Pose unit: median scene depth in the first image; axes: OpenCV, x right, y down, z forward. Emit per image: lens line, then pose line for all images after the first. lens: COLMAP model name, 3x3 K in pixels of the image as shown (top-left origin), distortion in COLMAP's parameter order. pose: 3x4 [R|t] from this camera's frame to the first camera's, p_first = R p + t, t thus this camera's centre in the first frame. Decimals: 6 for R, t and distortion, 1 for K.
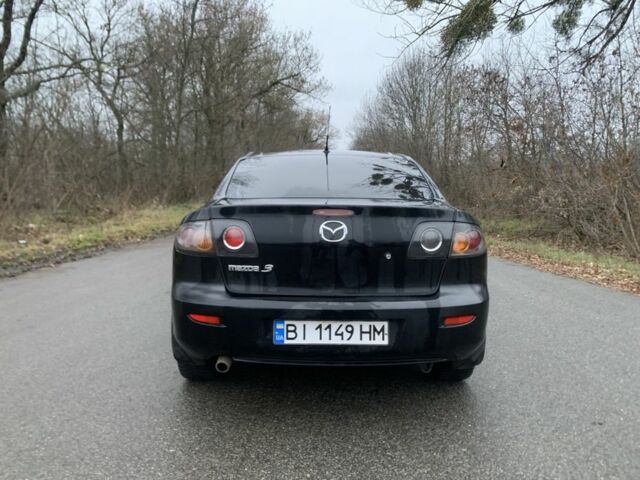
lens RADIAL K [[475.5, 0, 320.7], [0, 475.5, 238.0], [0, 0, 1]] dist [0.027499, -0.001437]
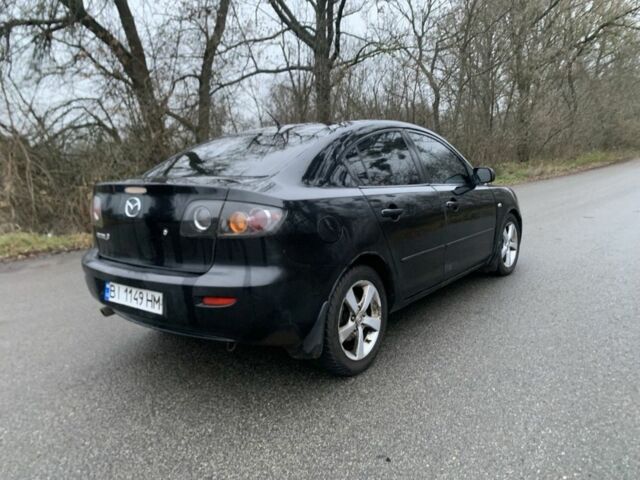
lens RADIAL K [[475.5, 0, 321.3], [0, 475.5, 242.0], [0, 0, 1]] dist [0.027499, -0.001437]
pose [[0.803679, 0.063271, -0.591690, 1.041527], [-0.020000, 0.996642, 0.079408, -0.030890], [0.594727, -0.051984, 0.802245, 0.354134]]
